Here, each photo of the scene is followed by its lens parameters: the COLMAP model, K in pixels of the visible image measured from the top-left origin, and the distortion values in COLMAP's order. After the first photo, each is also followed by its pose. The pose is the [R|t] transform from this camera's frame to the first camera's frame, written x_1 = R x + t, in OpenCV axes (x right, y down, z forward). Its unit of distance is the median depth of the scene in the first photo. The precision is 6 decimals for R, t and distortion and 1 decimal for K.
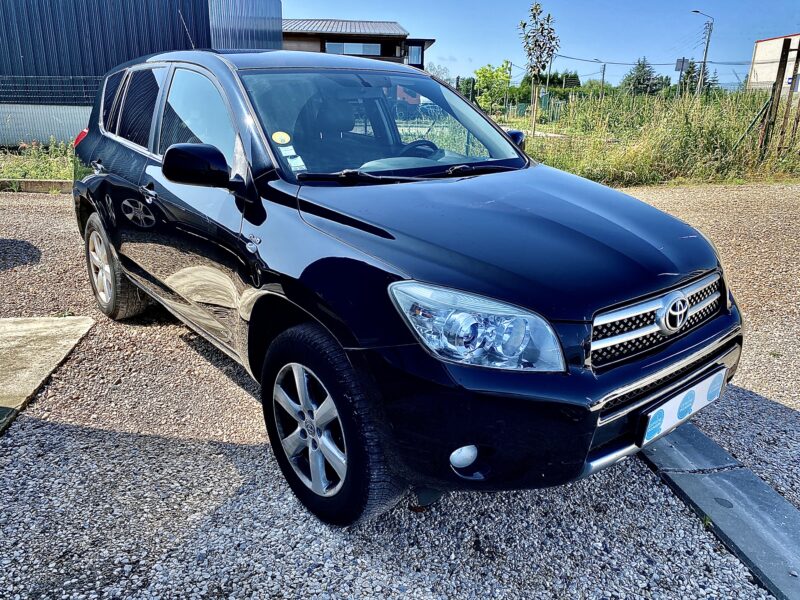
lens RADIAL K [[604.1, 0, 394.5], [0, 604.1, 301.1], [0, 0, 1]] dist [0.028201, -0.029670]
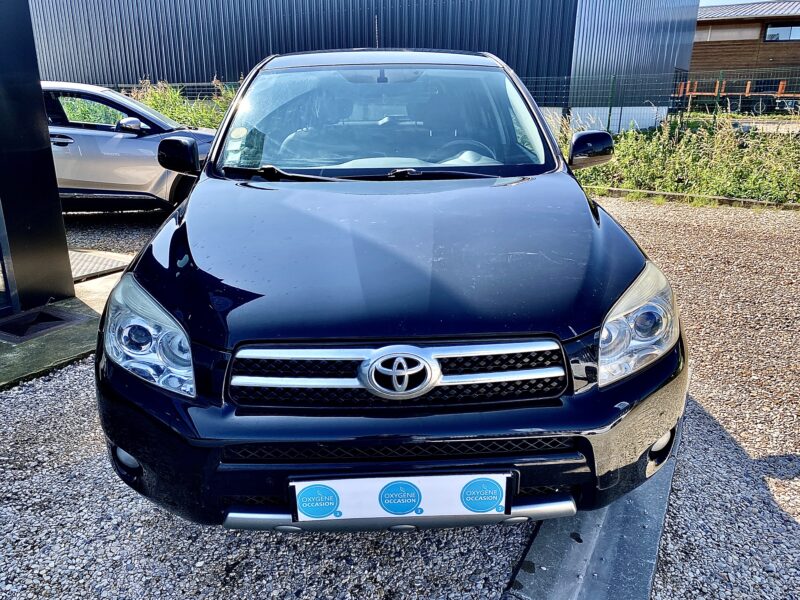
lens RADIAL K [[604.1, 0, 394.5], [0, 604.1, 301.1], [0, 0, 1]] dist [0.028201, -0.029670]
pose [[0.814359, 0.175484, -0.553195, 0.744263], [-0.172678, 0.983286, 0.057718, -0.096115], [0.554078, 0.048522, 0.831050, 0.310747]]
